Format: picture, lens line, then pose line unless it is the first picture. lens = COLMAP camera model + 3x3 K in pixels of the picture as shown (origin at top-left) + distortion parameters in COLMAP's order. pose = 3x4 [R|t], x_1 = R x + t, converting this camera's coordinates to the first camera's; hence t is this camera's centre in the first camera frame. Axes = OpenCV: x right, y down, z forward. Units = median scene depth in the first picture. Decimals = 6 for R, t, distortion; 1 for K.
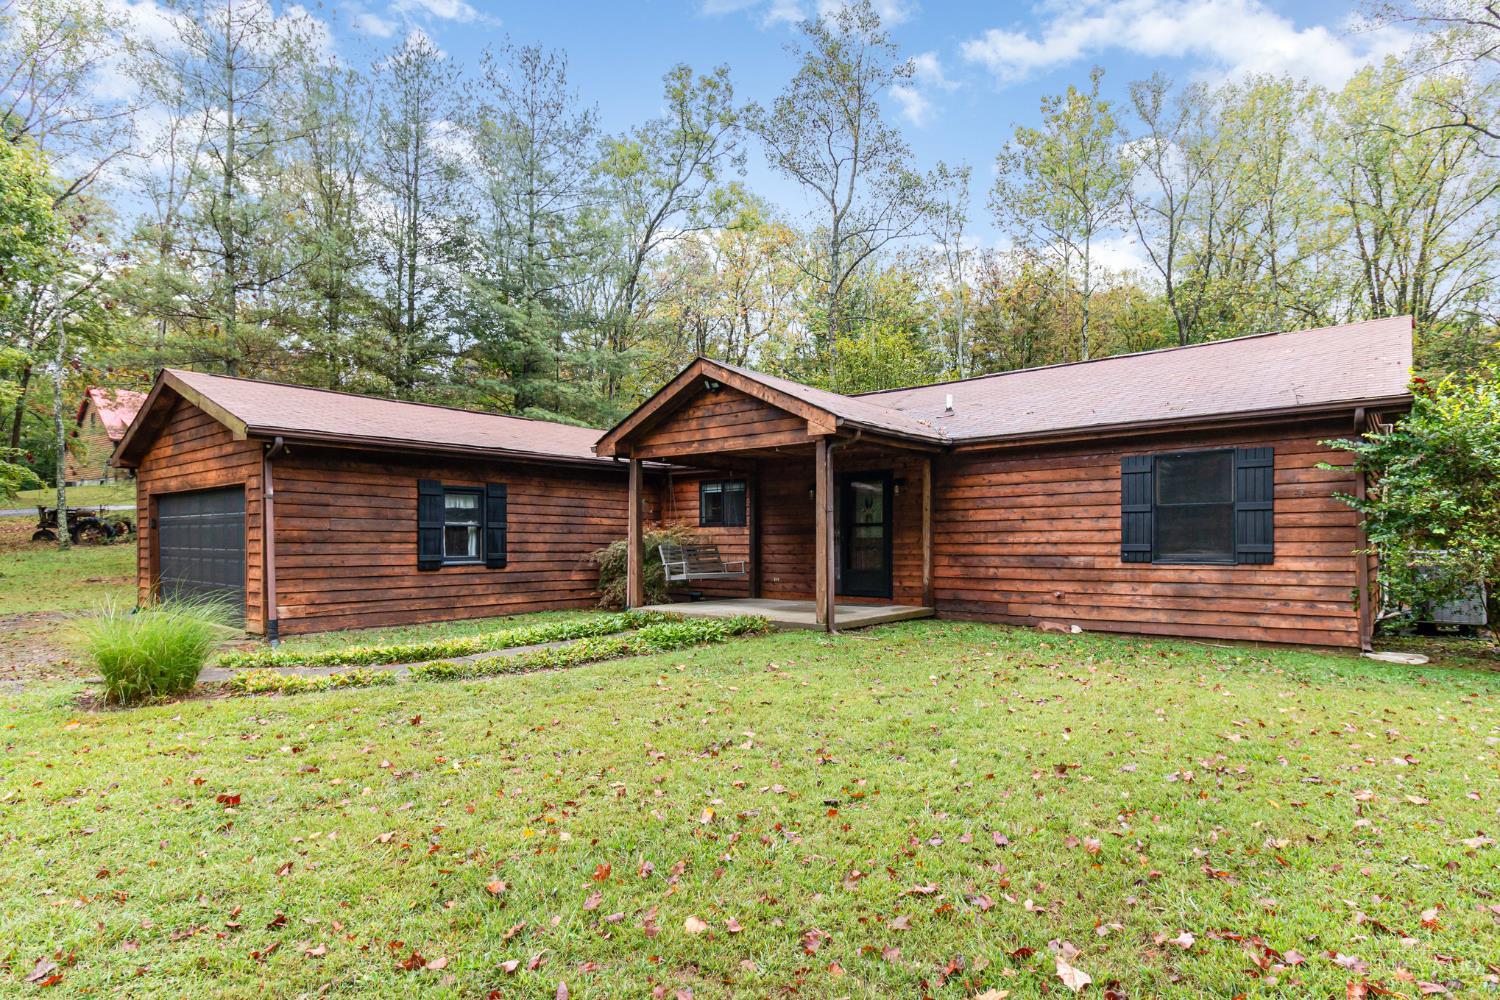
lens RADIAL K [[750.7, 0, 744.3], [0, 750.7, 512.8], [0, 0, 1]] dist [-0.003363, -0.000144]
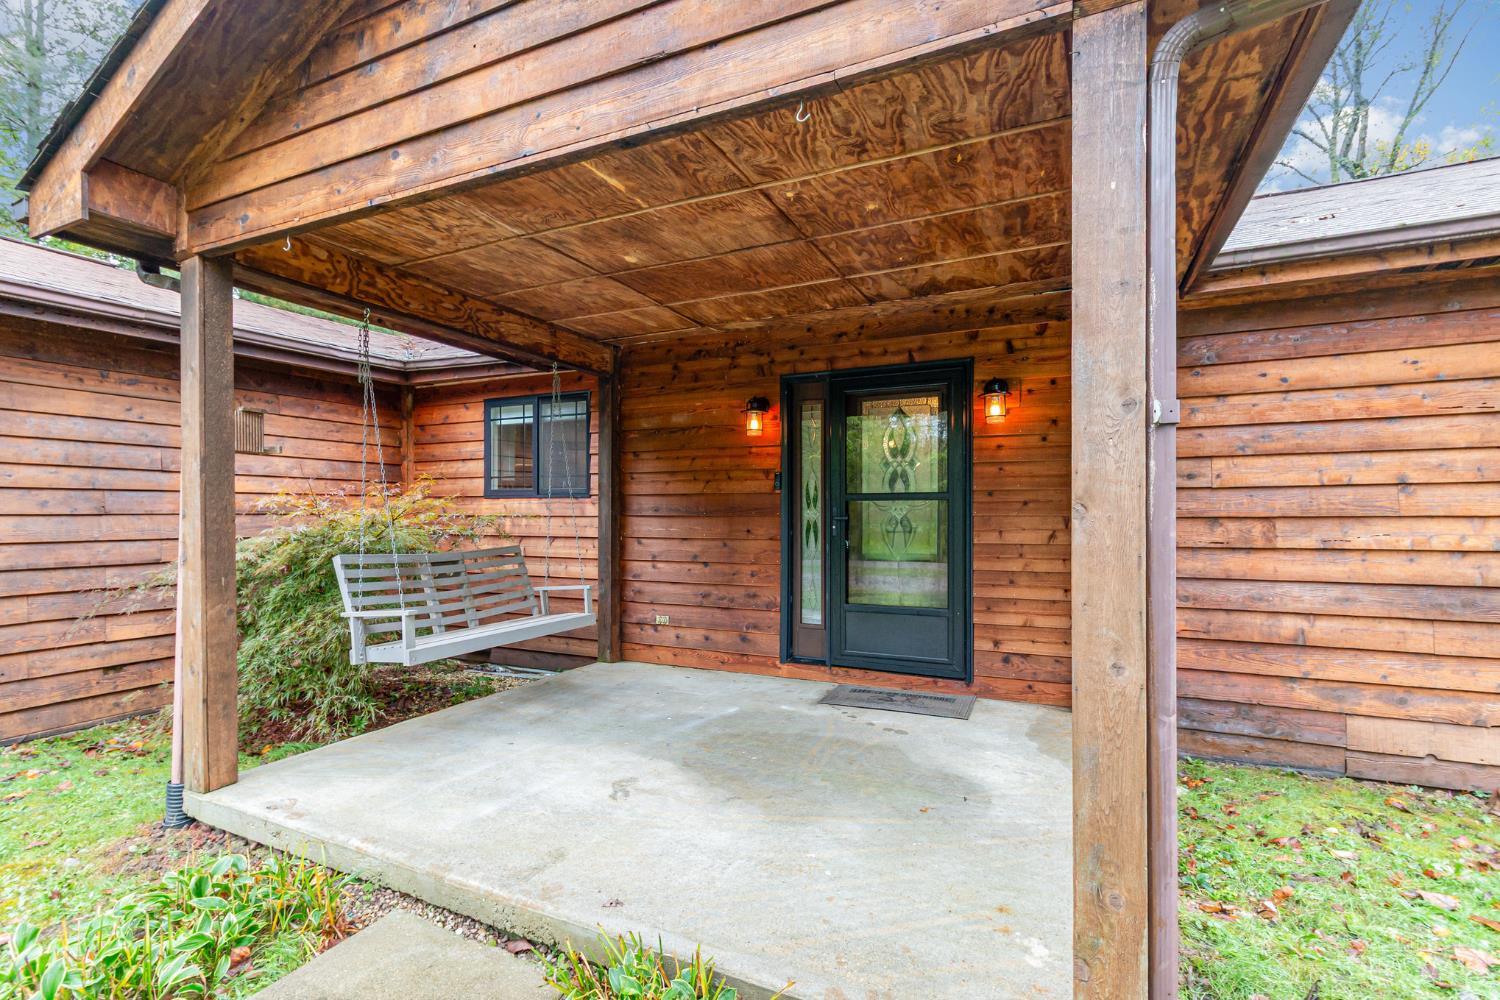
lens RADIAL K [[692.8, 0, 743.5], [0, 692.8, 505.1], [0, 0, 1]] dist [0.003062, -0.000631]
pose [[0.969396, 0.000799, 0.245500, -0.013751], [-0.009030, 0.999434, 0.032401, 0.010861], [-0.245335, -0.033626, 0.968855, 0.764994]]
